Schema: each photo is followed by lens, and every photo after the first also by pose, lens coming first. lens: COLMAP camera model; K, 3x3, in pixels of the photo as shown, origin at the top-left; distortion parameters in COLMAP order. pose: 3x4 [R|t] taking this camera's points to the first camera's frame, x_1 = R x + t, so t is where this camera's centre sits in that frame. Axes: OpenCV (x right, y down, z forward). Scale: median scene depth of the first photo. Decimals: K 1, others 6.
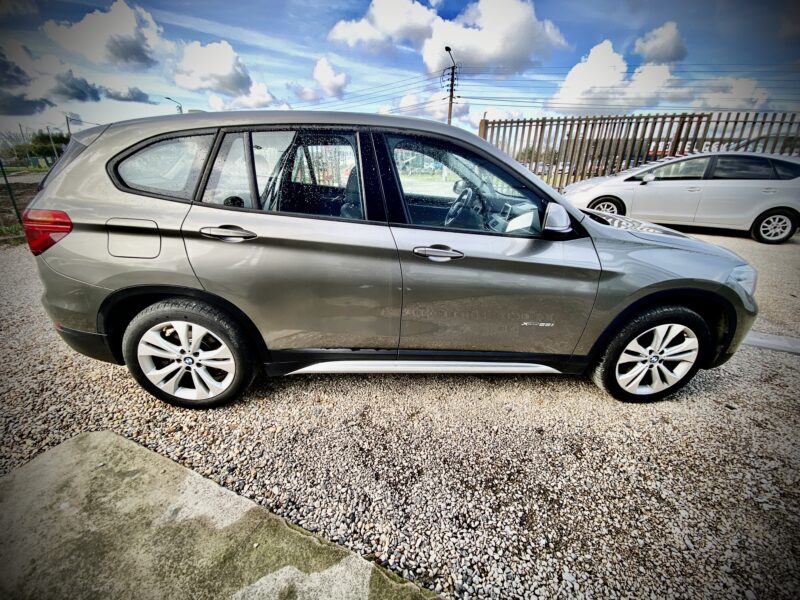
lens RADIAL K [[316.0, 0, 400.0], [0, 316.0, 300.0], [0, 0, 1]] dist [-0.000390, -0.009939]
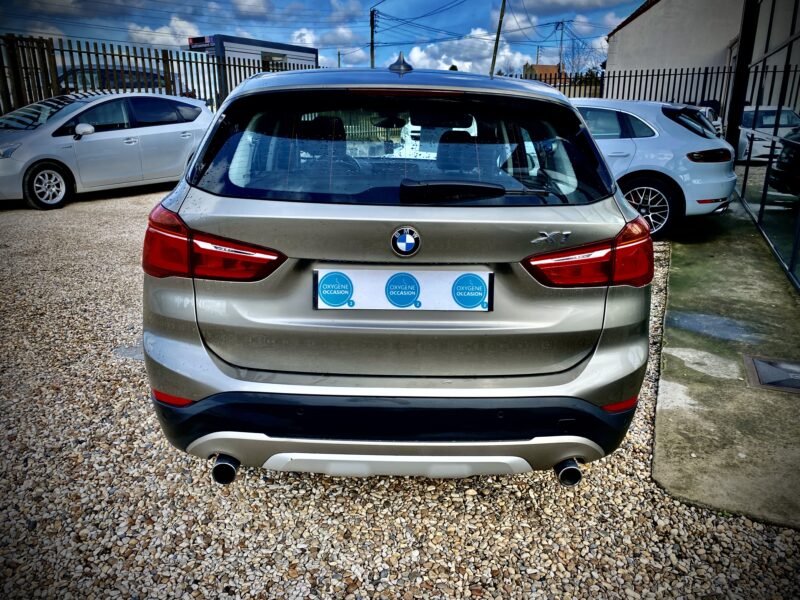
lens RADIAL K [[620.5, 0, 392.7], [0, 620.5, 300.7], [0, 0, 1]] dist [-0.000732, -0.002956]
pose [[0.036340, -0.296878, 0.954224, -0.928234], [0.390266, 0.883248, 0.259933, -0.233331], [-0.919985, 0.362955, 0.147958, 0.501127]]
